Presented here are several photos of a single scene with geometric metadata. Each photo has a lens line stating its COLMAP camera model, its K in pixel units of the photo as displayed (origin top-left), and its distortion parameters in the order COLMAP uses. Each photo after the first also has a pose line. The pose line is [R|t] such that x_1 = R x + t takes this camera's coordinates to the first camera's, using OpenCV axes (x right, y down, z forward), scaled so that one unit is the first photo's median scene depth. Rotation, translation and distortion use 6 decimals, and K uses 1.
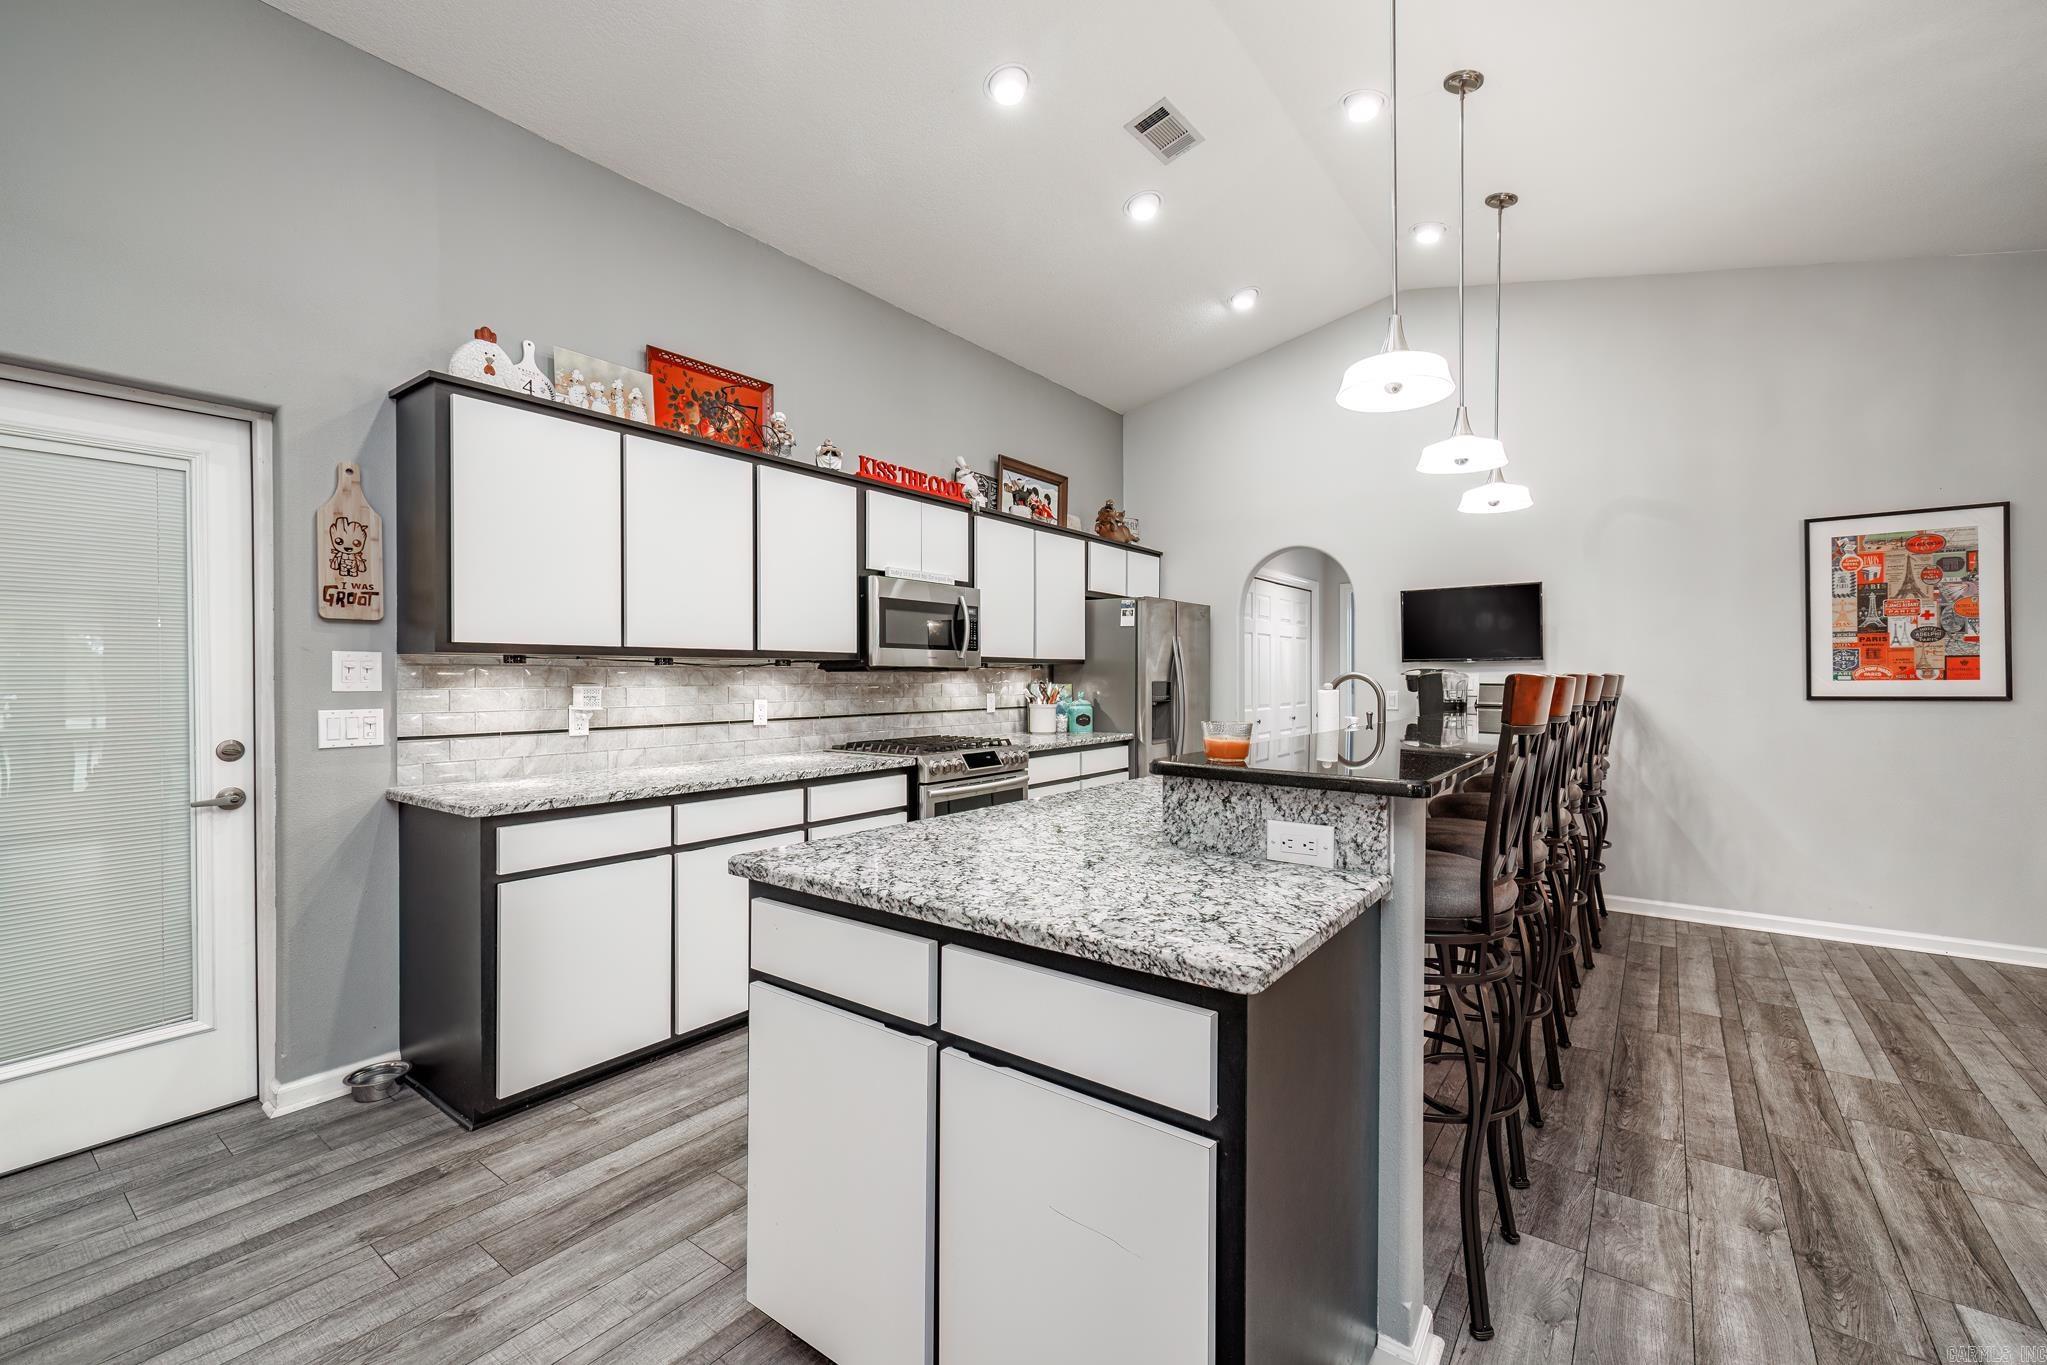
lens RADIAL K [[861.4, 0, 1019.2], [0, 861.4, 680.0], [0, 0, 1]] dist [-0.000910, -0.000217]
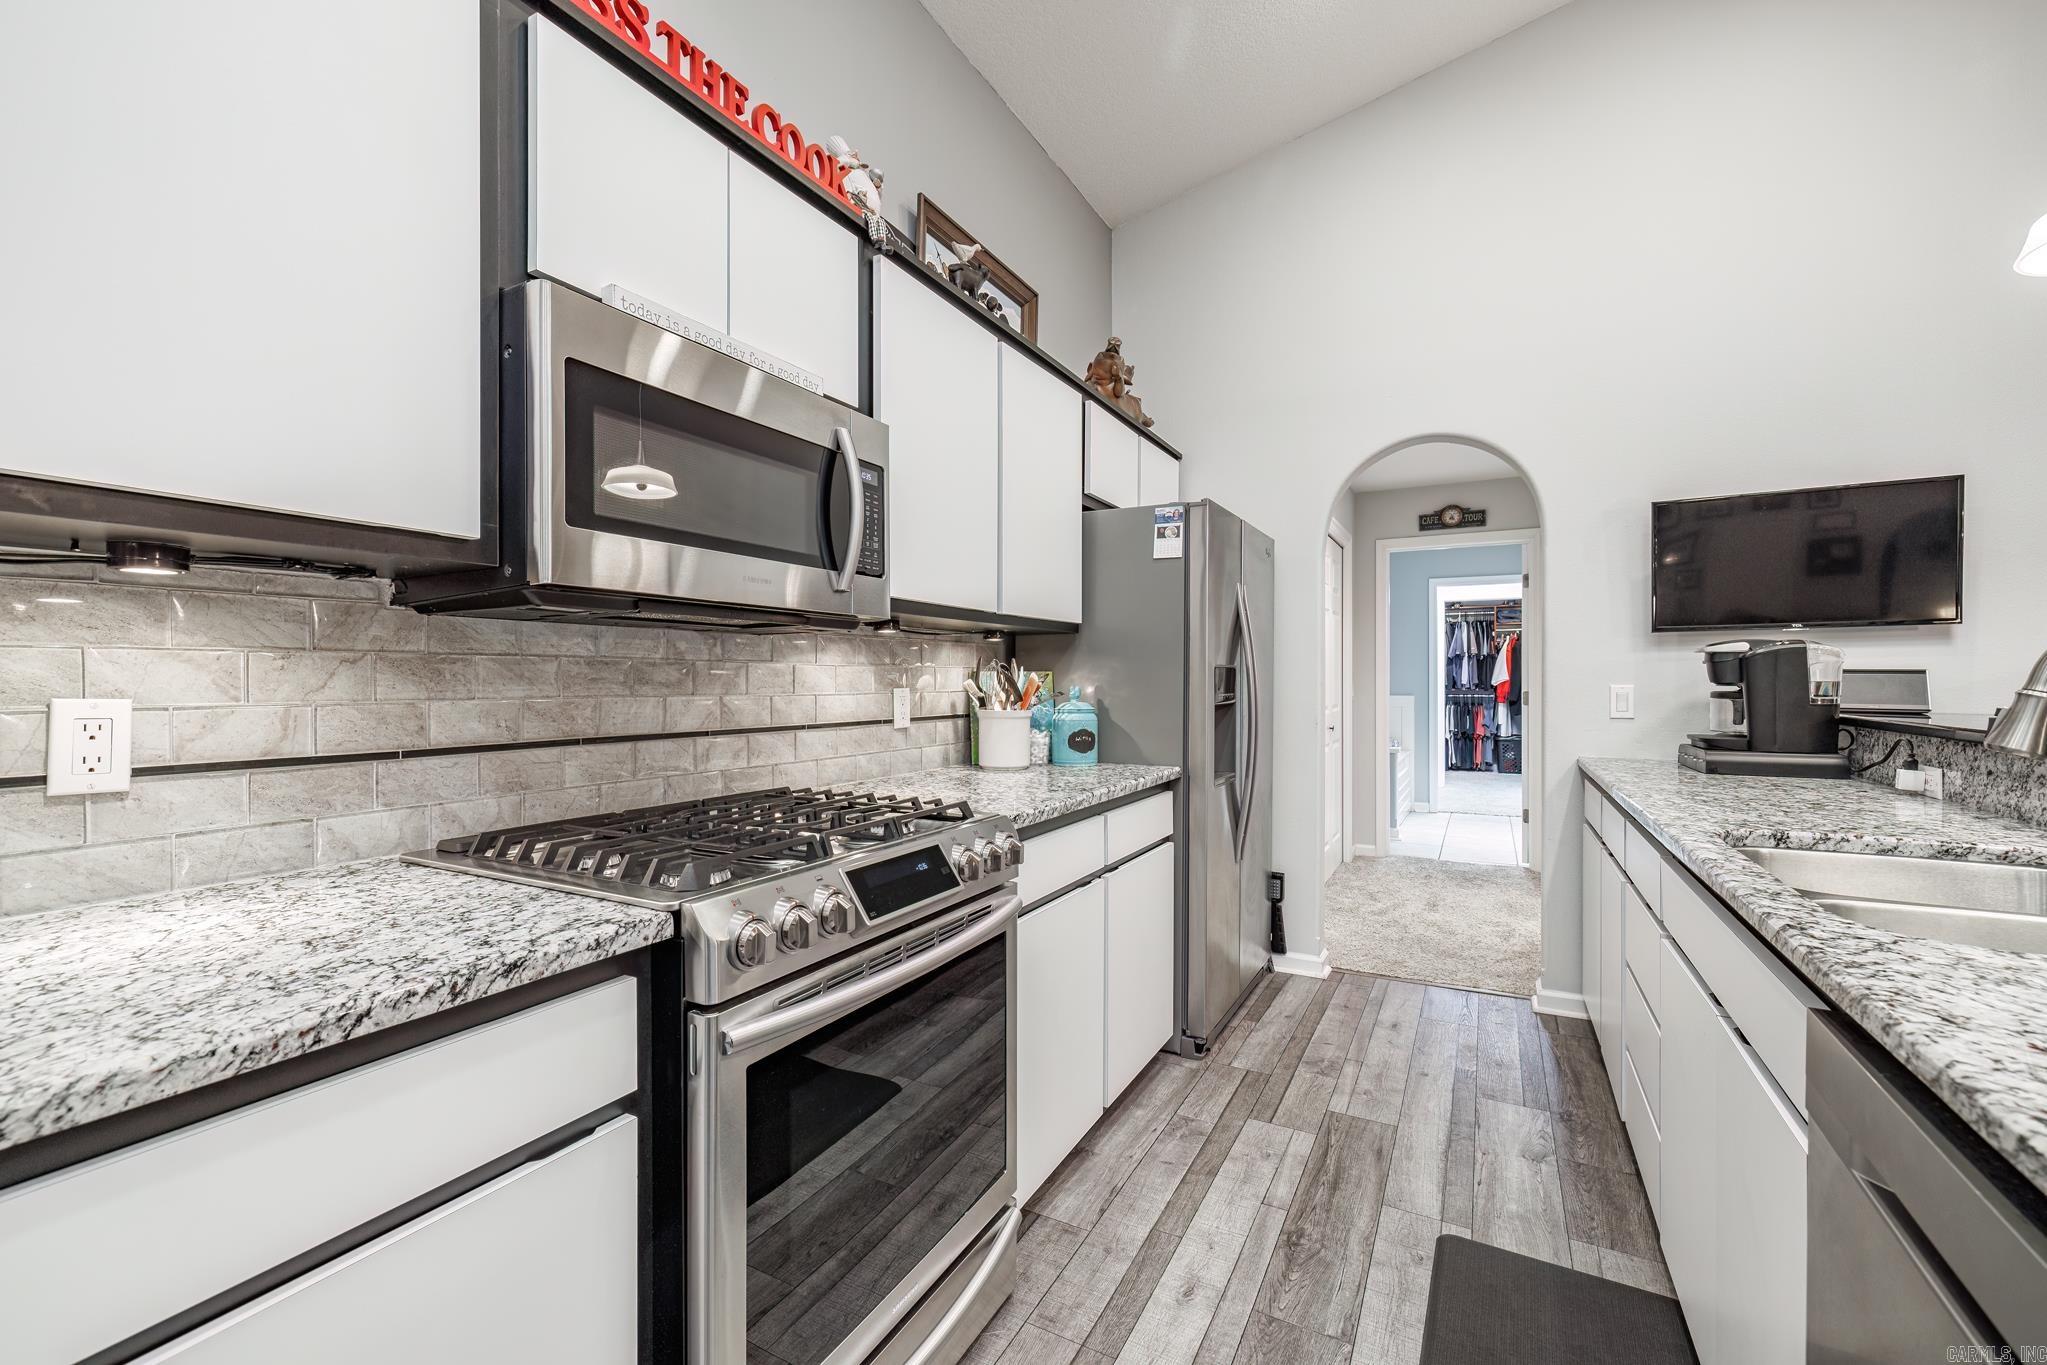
lens RADIAL K [[861.4, 0, 1014.3], [0, 861.4, 683.1], [0, 0, 1]] dist [-0.000910, -0.000217]
pose [[0.990563, 0.001594, 0.137047, -0.040585], [-0.001612, 0.999999, 0.000021, 0.014291], [-0.137047, -0.000242, 0.990565, 0.572873]]
